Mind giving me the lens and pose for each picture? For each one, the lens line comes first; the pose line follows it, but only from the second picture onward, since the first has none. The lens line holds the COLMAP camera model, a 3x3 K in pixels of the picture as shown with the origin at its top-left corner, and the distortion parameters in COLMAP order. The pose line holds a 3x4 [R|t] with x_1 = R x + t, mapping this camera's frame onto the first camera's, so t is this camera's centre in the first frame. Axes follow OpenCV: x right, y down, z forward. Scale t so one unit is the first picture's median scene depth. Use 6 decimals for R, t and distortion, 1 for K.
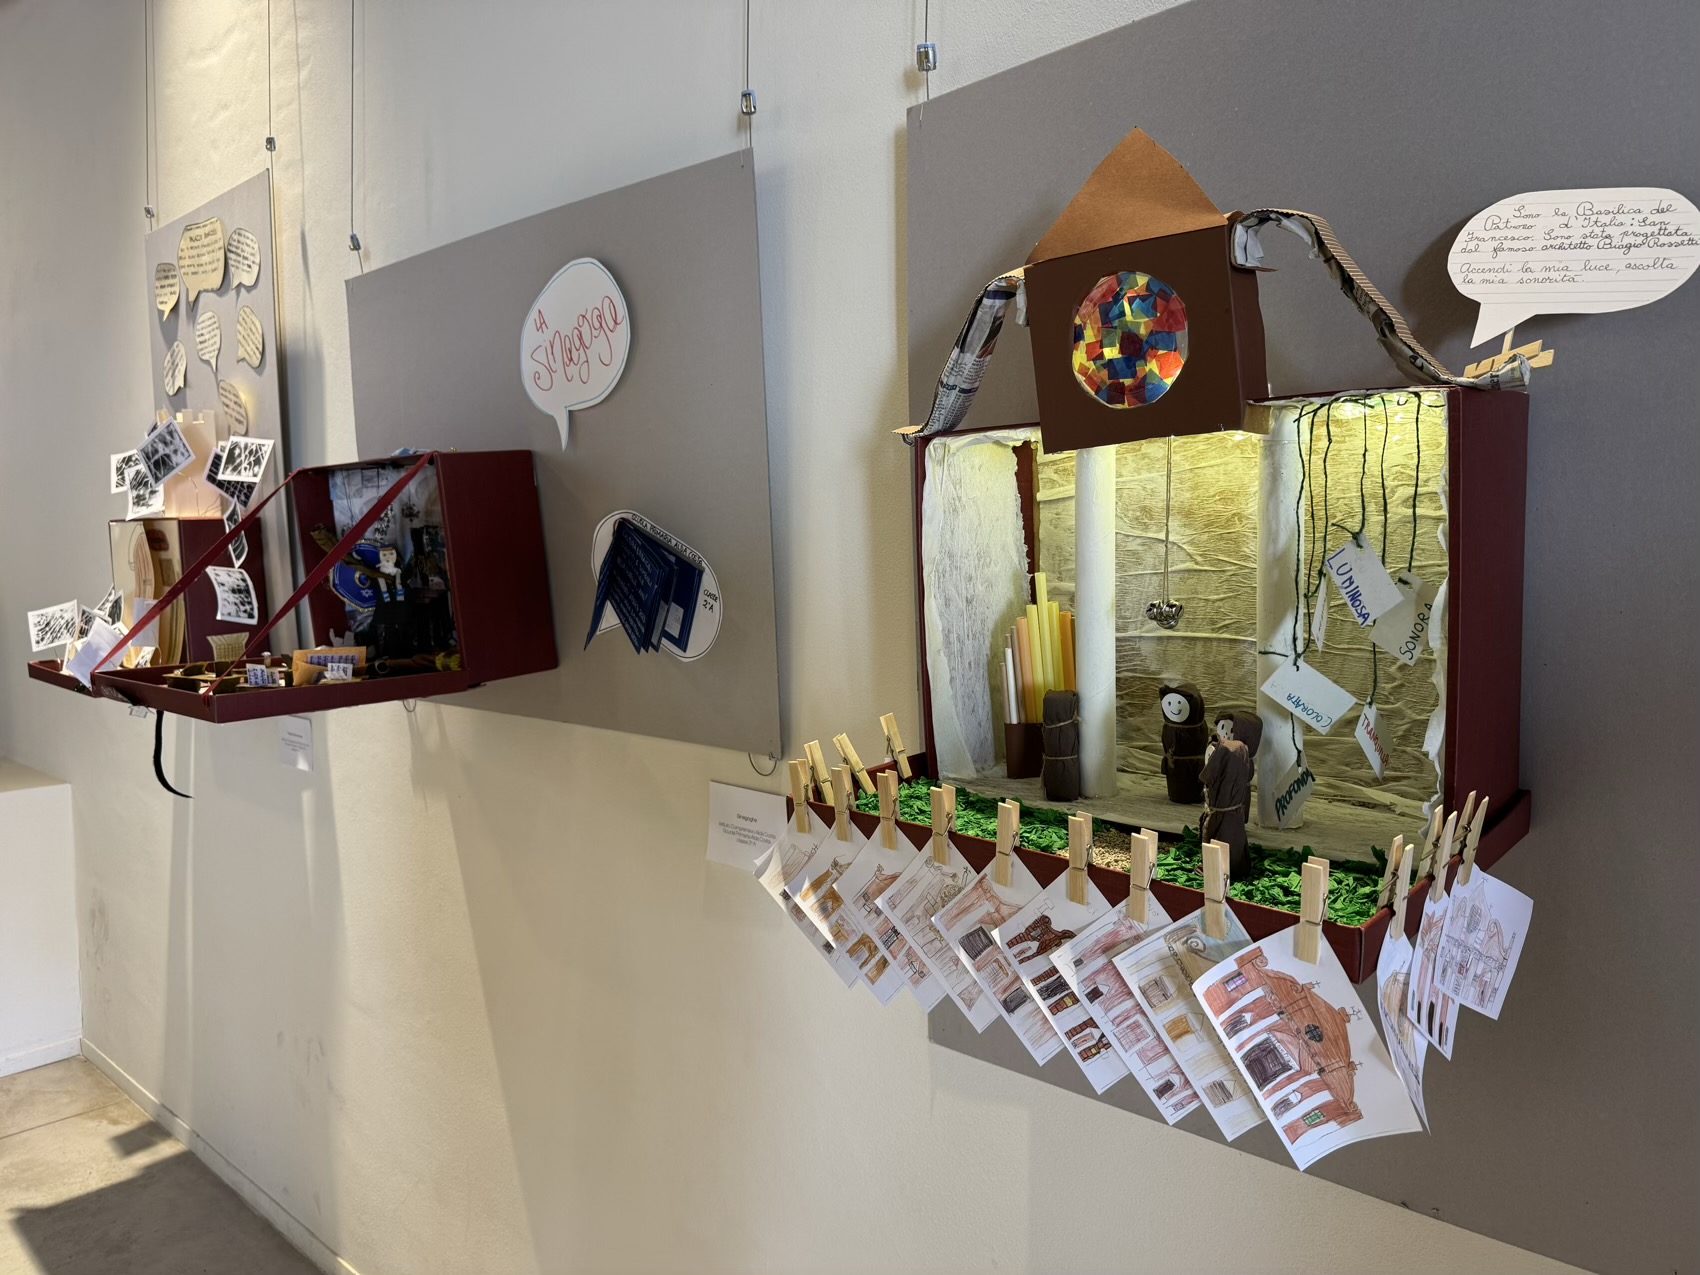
lens RADIAL K [[1178.0, 0, 850.0], [0, 1178.0, 637.5], [0, 0, 1]] dist [0.118679, -0.194456]
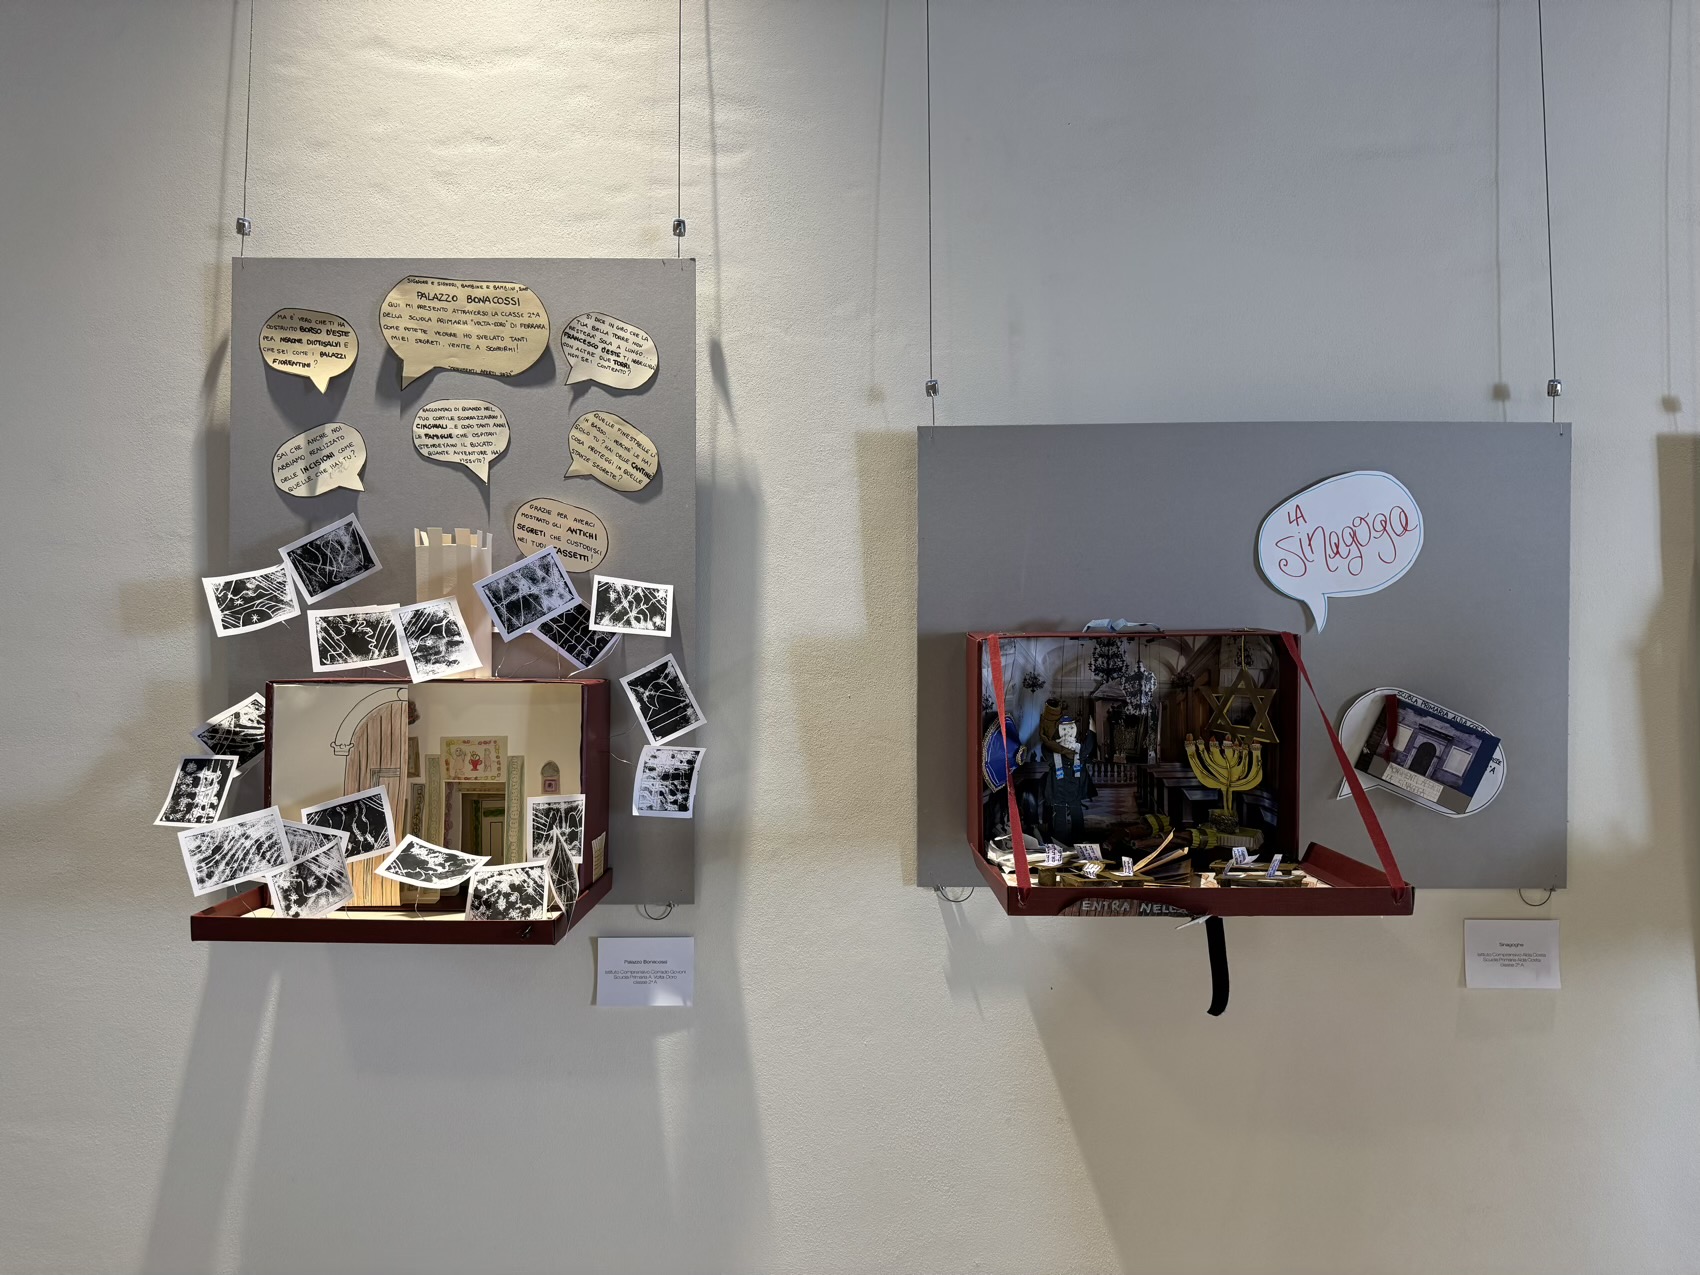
lens RADIAL K [[1178.0, 0, 850.0], [0, 1178.0, 637.5], [0, 0, 1]] dist [0.118679, -0.194456]
pose [[0.738557, 0.025920, 0.673692, -0.937552], [0.047840, 0.994727, -0.090718, -0.052968], [-0.672491, 0.099230, 0.733423, 0.348574]]
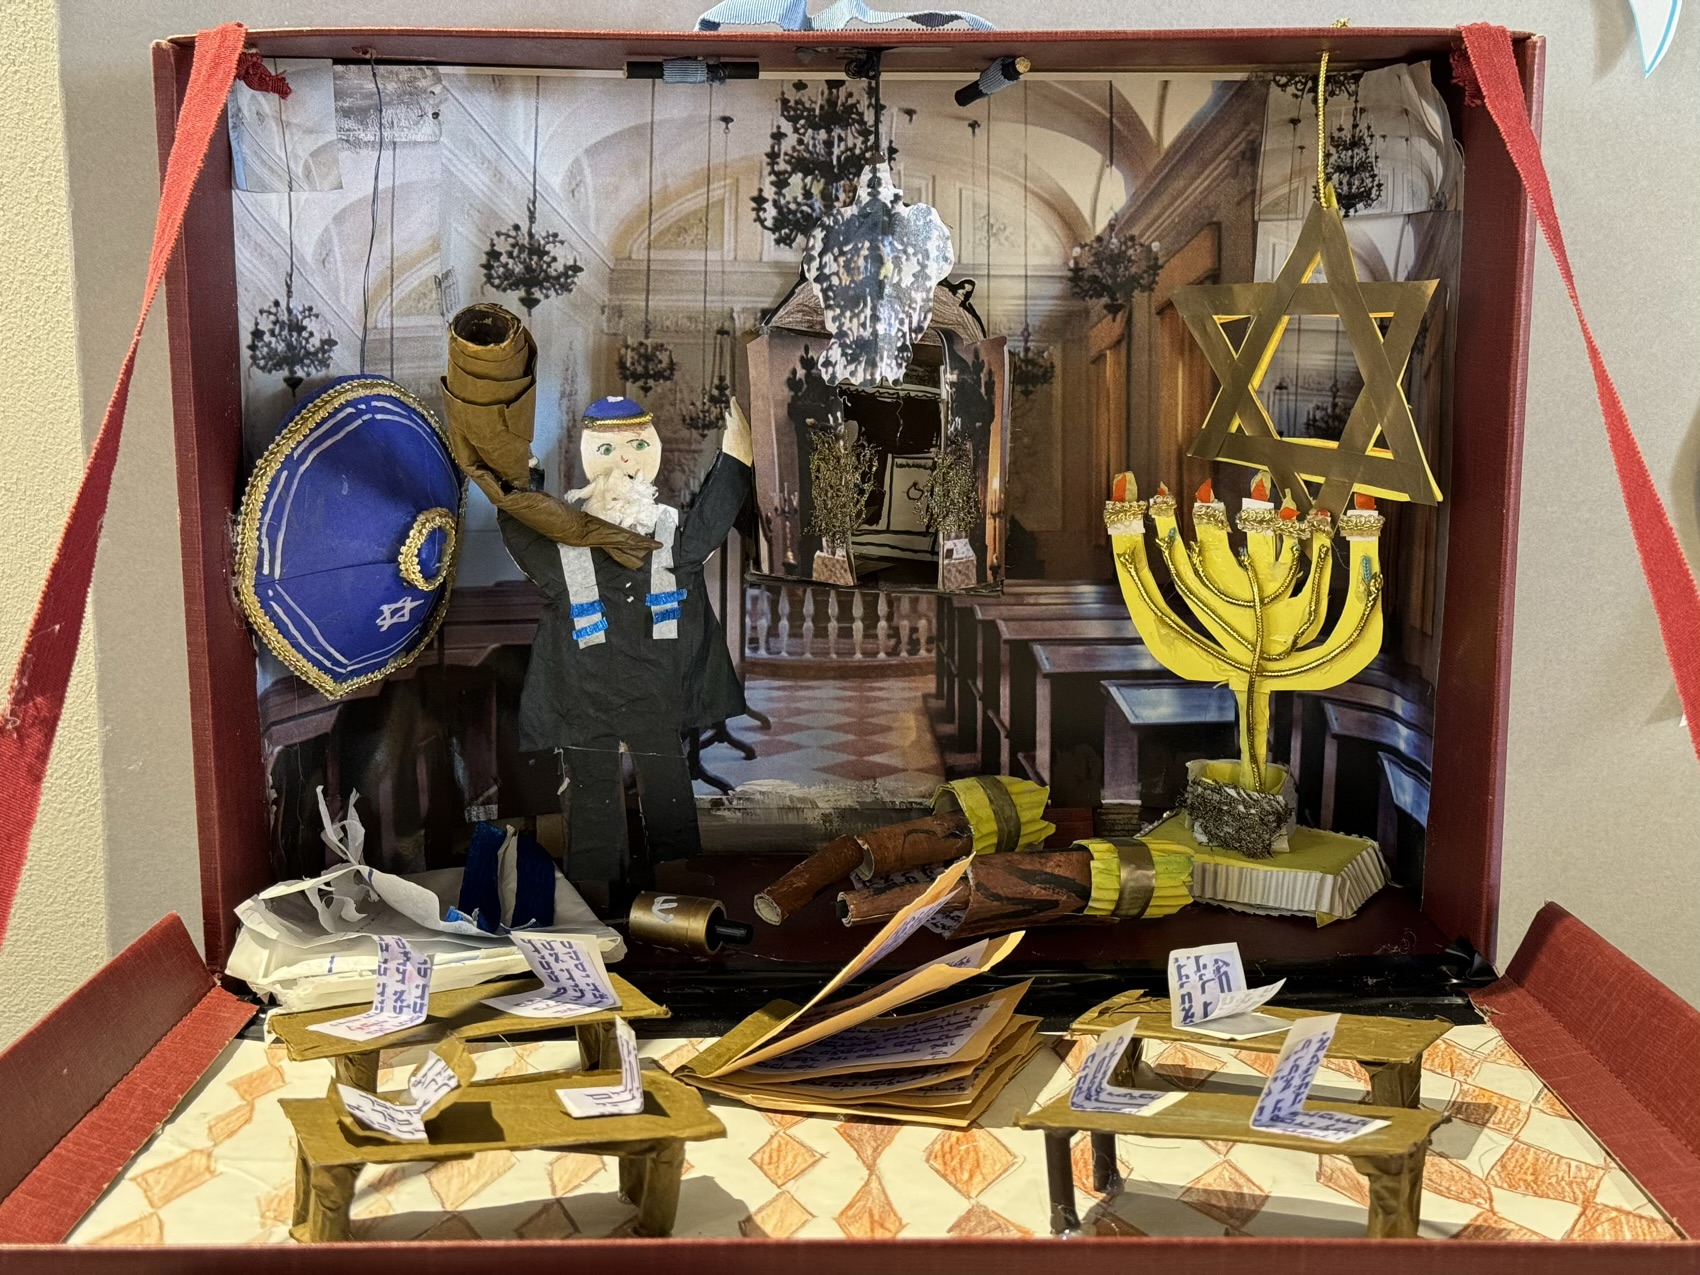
lens RADIAL K [[2381.8, 0, 877.0], [0, 2381.8, 632.5], [0, 0, 1]] dist [0.220570, -0.491154]
pose [[0.723385, -0.052010, 0.688483, -0.553700], [0.041937, 0.998627, 0.031376, -0.037490], [-0.689170, 0.006176, 0.724573, 0.513759]]
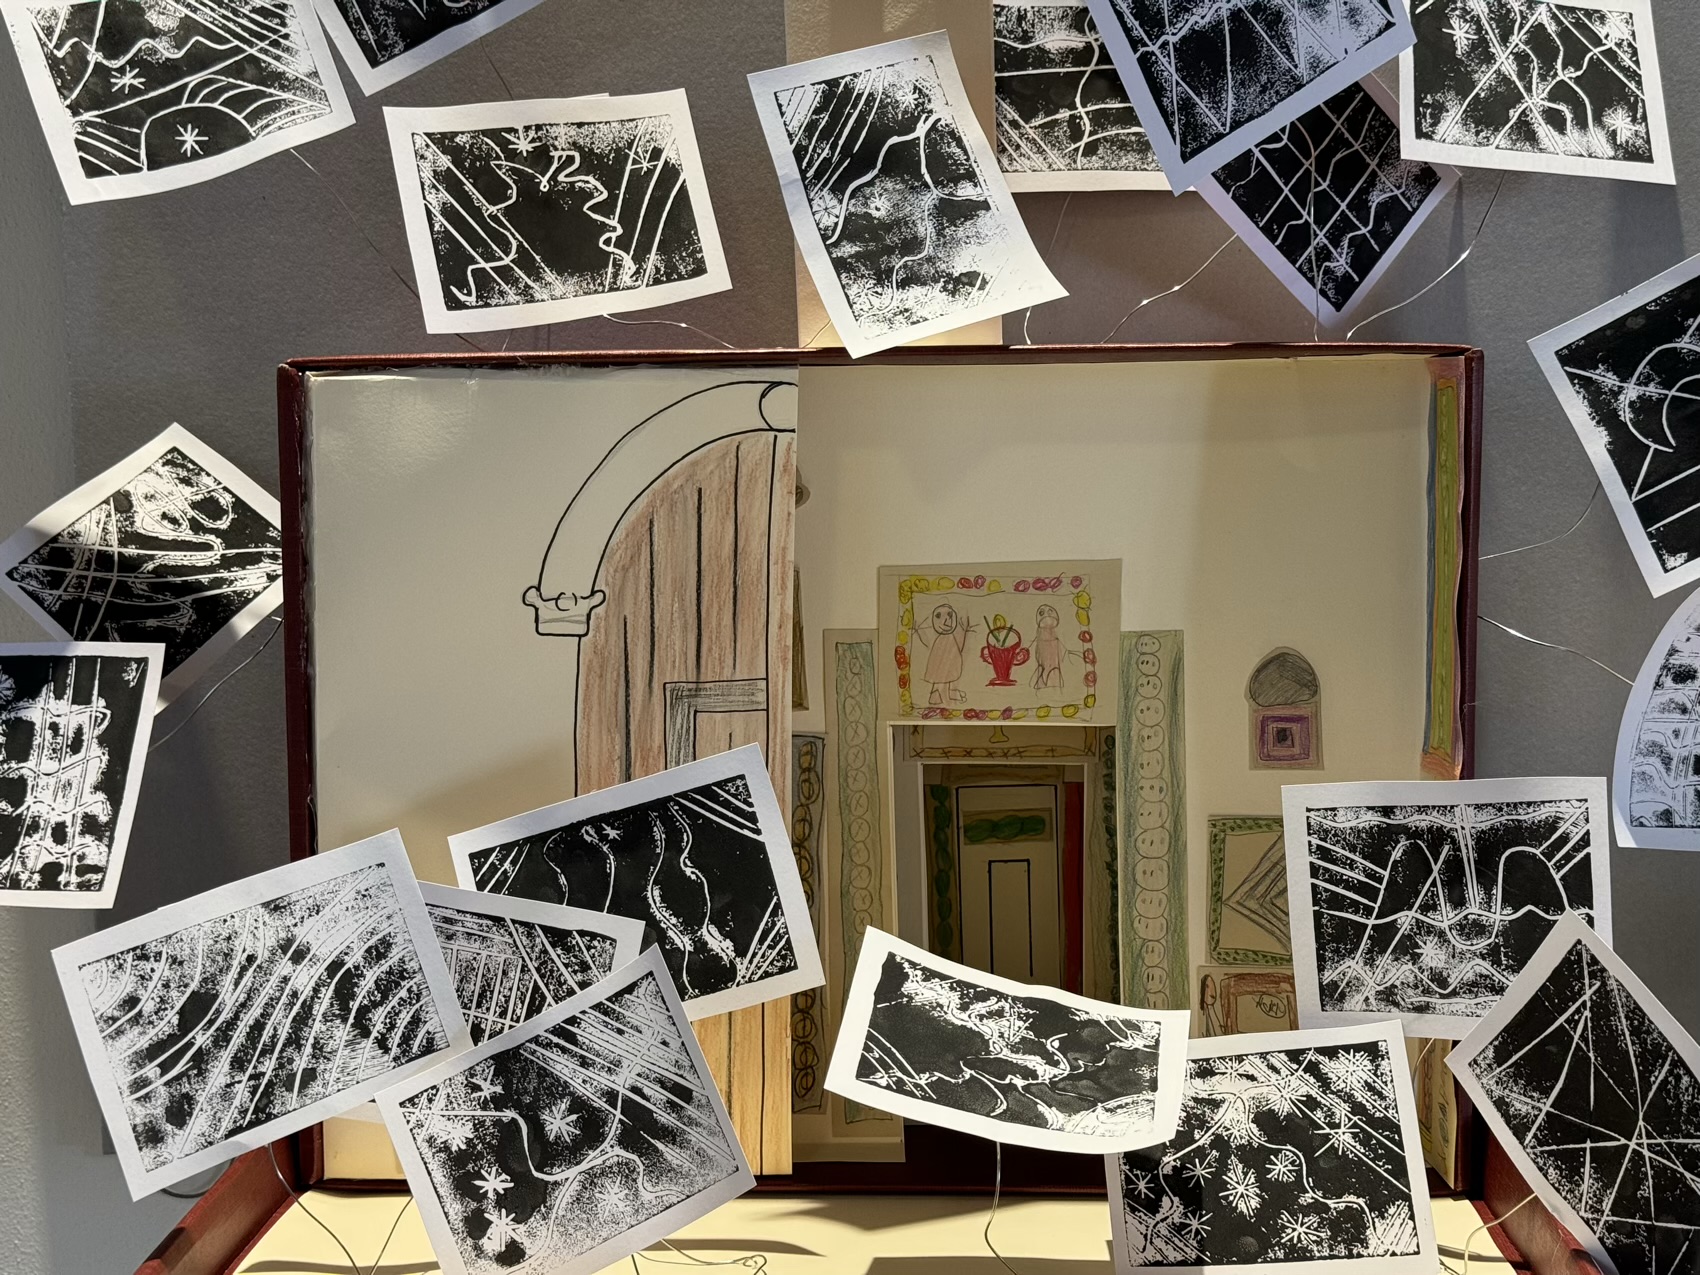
lens RADIAL K [[2381.8, 0, 877.0], [0, 2381.8, 632.5], [0, 0, 1]] dist [0.220570, -0.491154]
pose [[0.757683, -0.050762, 0.650646, -0.891285], [0.064305, 0.997926, 0.002972, -0.060951], [-0.649447, 0.039588, 0.759376, 0.771134]]
